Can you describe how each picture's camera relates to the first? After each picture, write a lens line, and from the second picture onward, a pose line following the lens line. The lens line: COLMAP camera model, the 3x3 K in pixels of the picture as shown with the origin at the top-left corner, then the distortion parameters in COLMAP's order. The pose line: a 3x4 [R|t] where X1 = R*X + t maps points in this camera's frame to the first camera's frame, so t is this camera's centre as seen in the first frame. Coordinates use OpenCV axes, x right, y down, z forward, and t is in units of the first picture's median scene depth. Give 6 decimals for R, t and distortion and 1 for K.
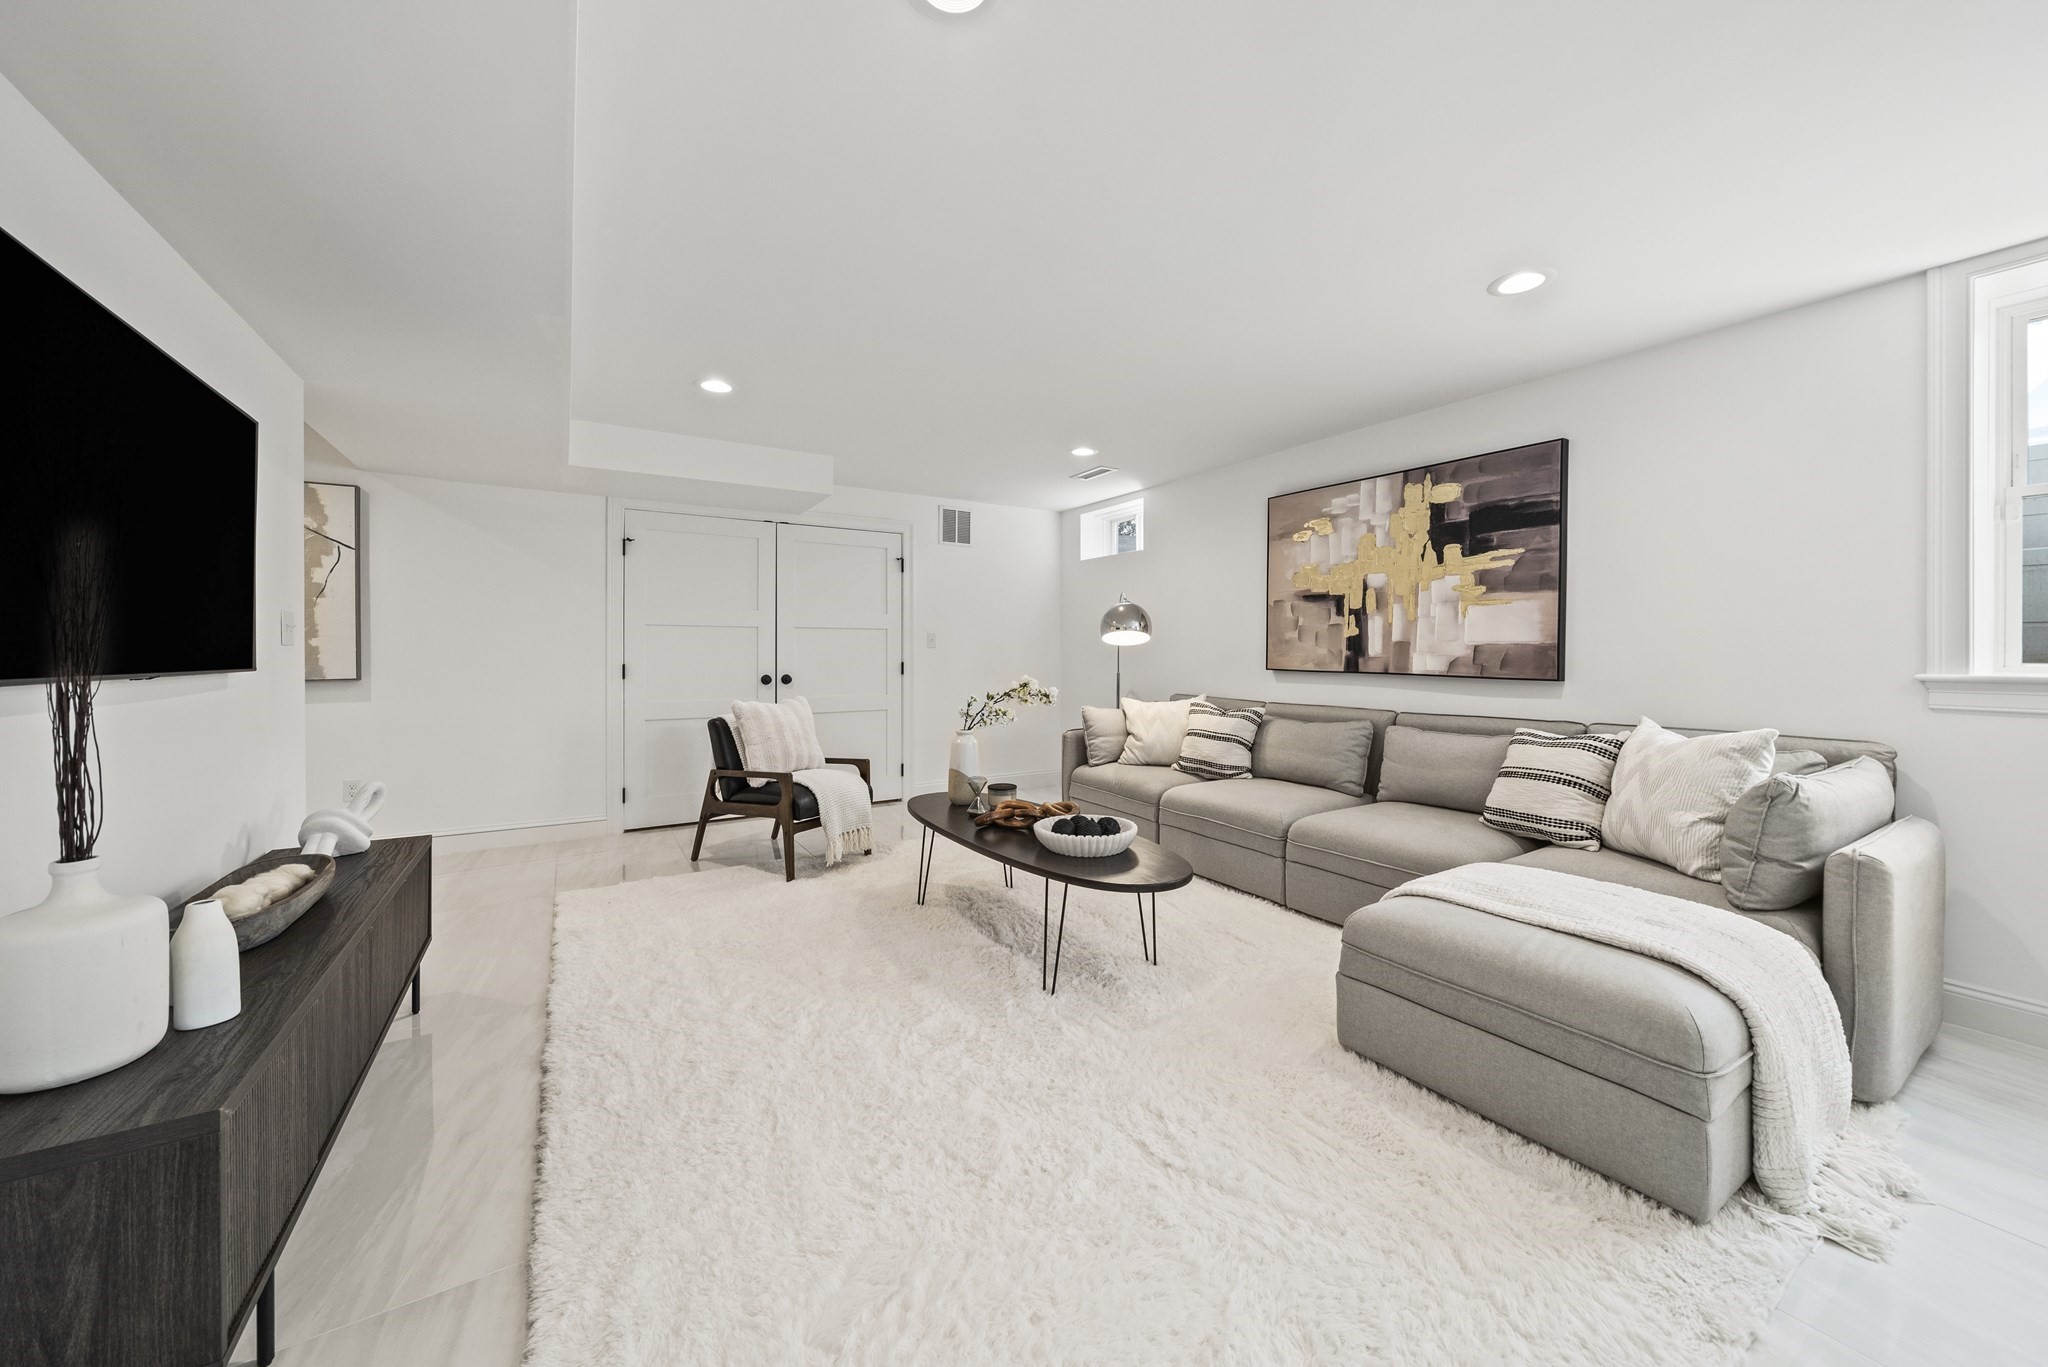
lens RADIAL K [[746.3, 0, 1004.1], [0, 746.3, 663.6], [0, 0, 1]] dist [0.000328, 0.000007]
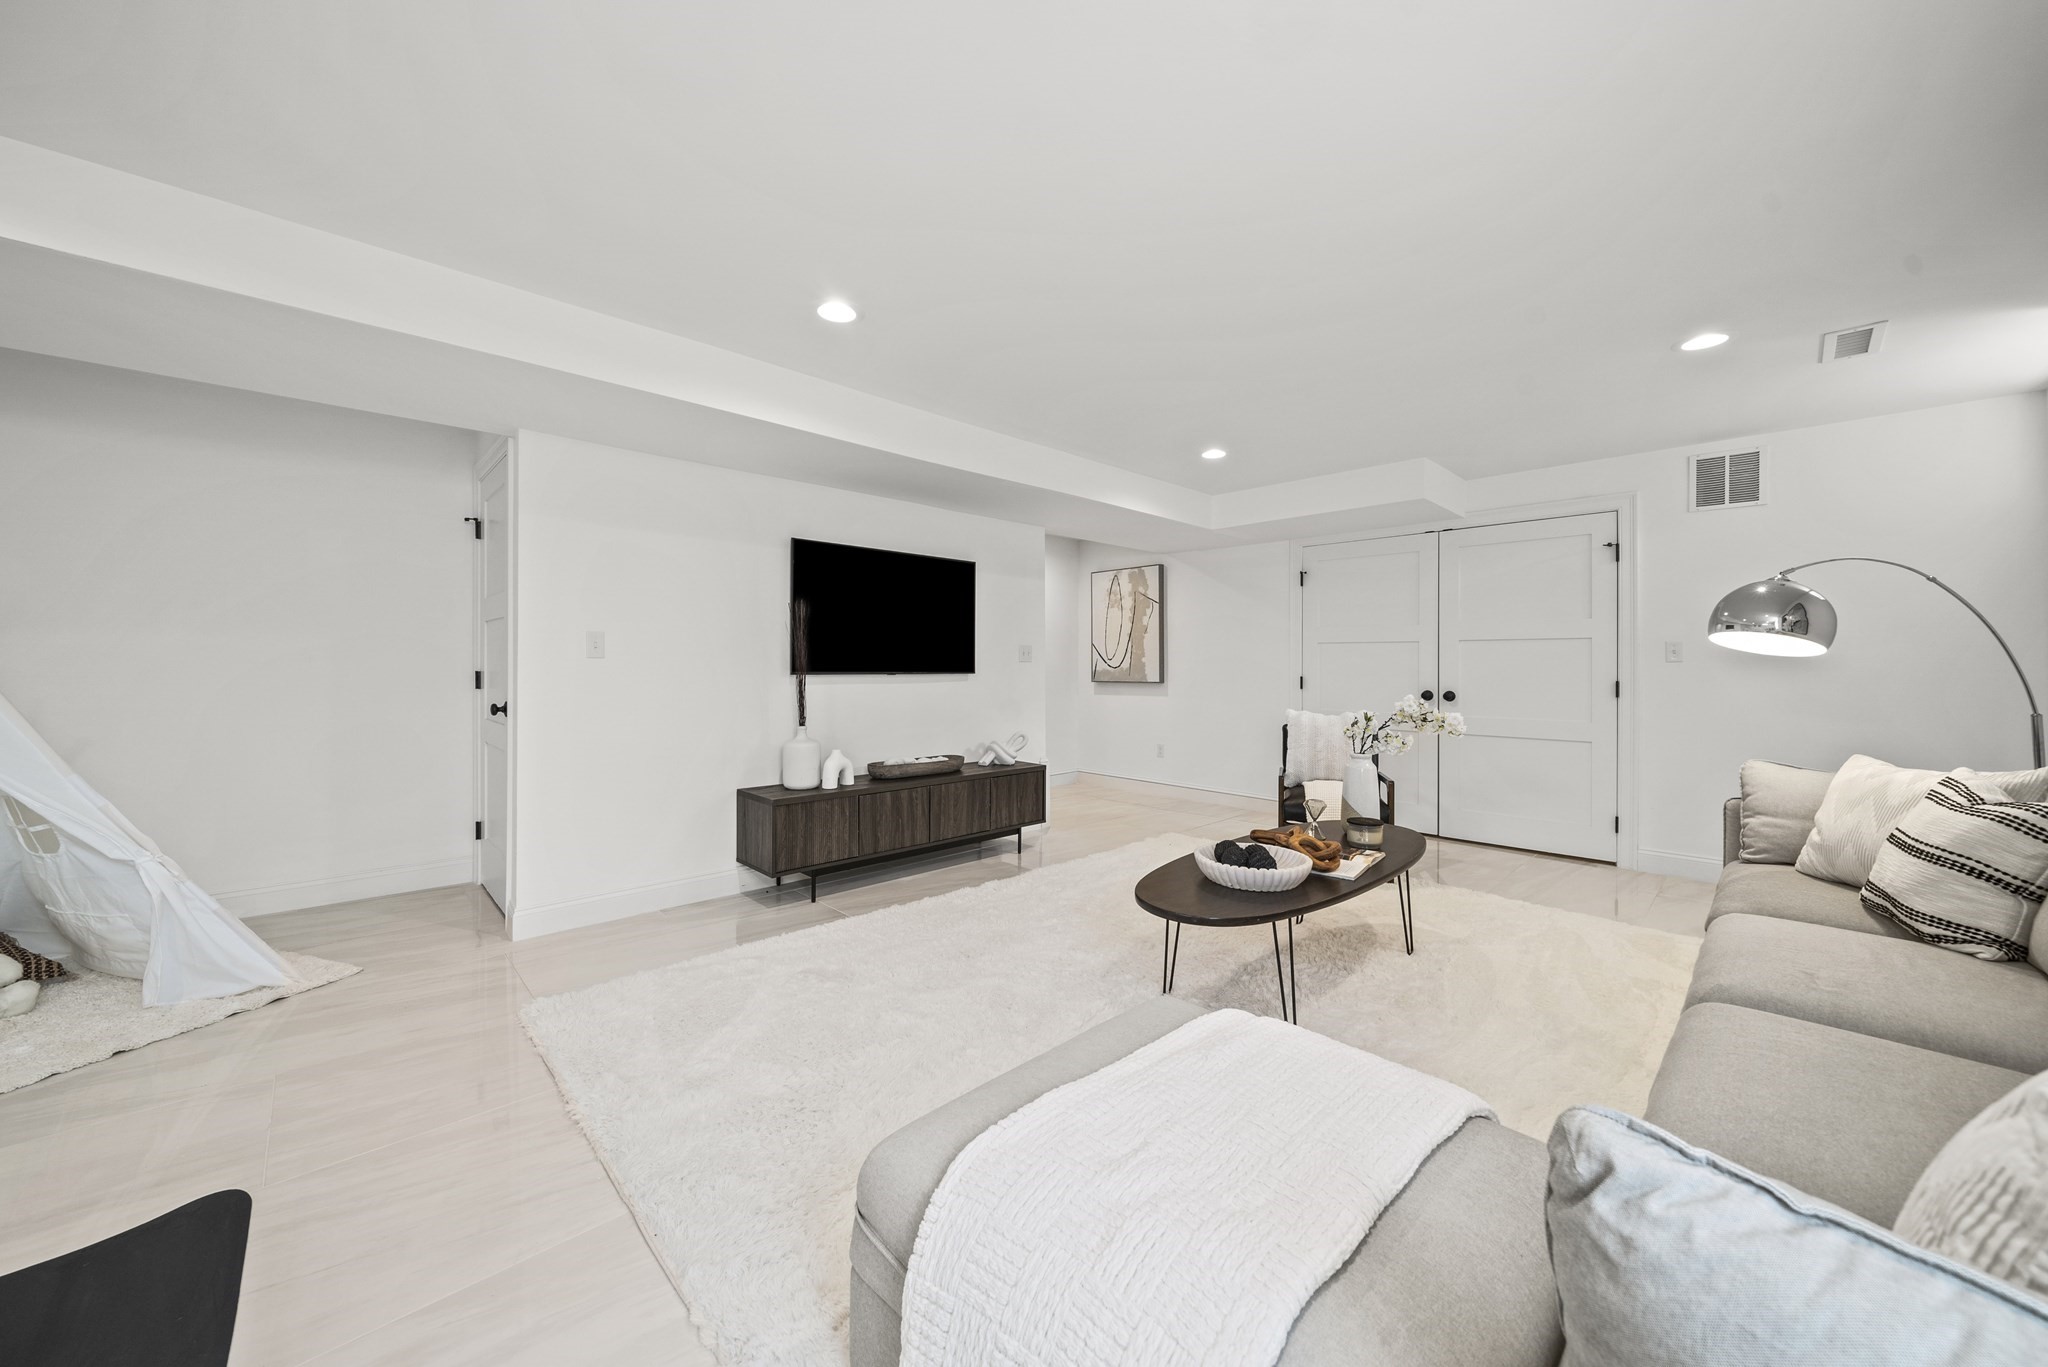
lens RADIAL K [[729.2, 0, 1024.9], [0, 729.2, 677.4], [0, 0, 1]] dist [-0.003540, -0.000319]
pose [[0.216491, 0.017423, -0.976129, 0.622302], [-0.019006, 0.999726, 0.013629, -0.006329], [0.976100, 0.015601, 0.216763, 0.358630]]
